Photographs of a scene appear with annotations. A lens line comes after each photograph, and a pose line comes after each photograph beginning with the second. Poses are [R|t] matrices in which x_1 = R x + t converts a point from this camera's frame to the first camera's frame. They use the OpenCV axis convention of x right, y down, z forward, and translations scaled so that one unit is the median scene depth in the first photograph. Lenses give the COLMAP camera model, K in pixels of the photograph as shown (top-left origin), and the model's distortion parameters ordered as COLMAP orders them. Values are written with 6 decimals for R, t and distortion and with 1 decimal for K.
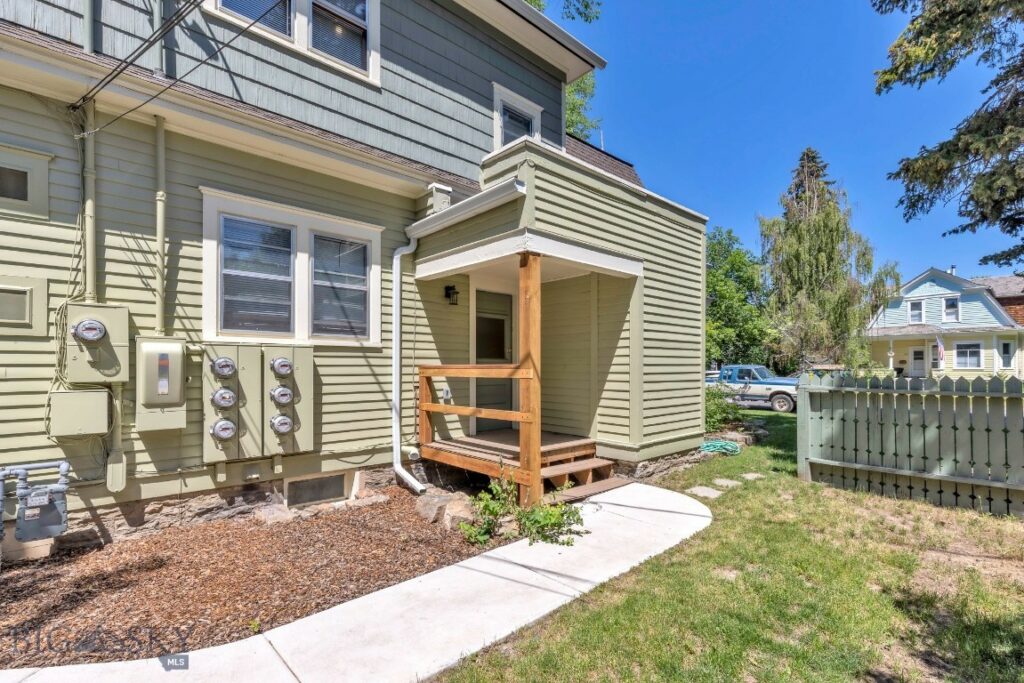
lens RADIAL K [[466.2, 0, 513.2], [0, 466.2, 365.1], [0, 0, 1]] dist [-0.004396, -0.000271]
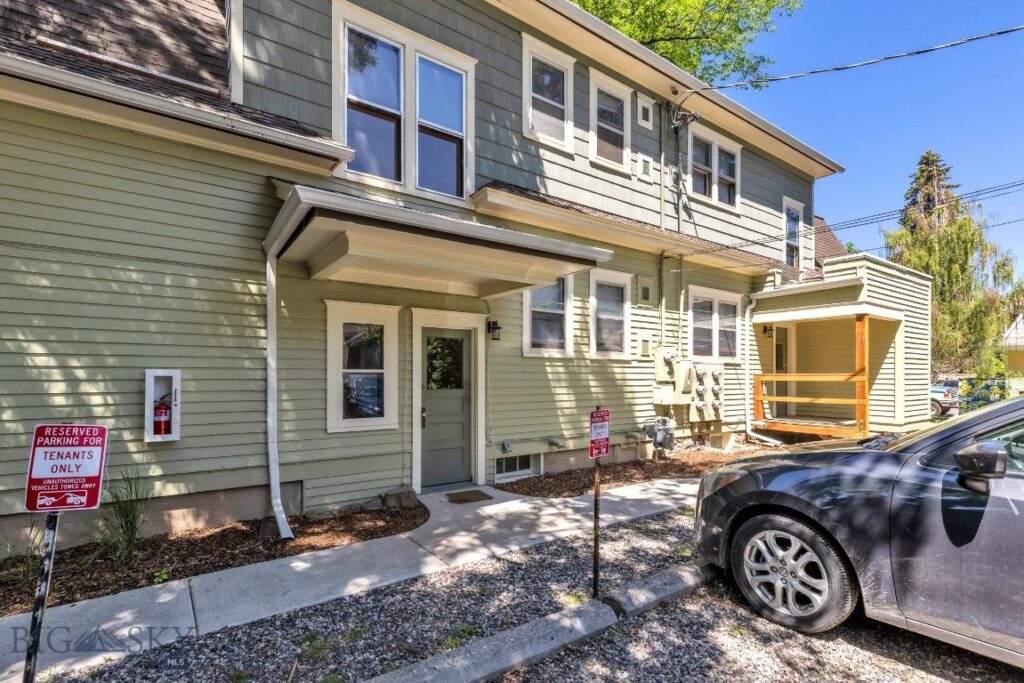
lens RADIAL K [[455.6, 0, 510.6], [0, 455.6, 372.7], [0, 0, 1]] dist [-0.012347, -0.000190]
pose [[0.986644, 0.002741, -0.162867, -0.823663], [-0.002987, 0.999995, -0.001267, 0.001006], [0.162863, 0.001737, 0.986647, -0.785469]]
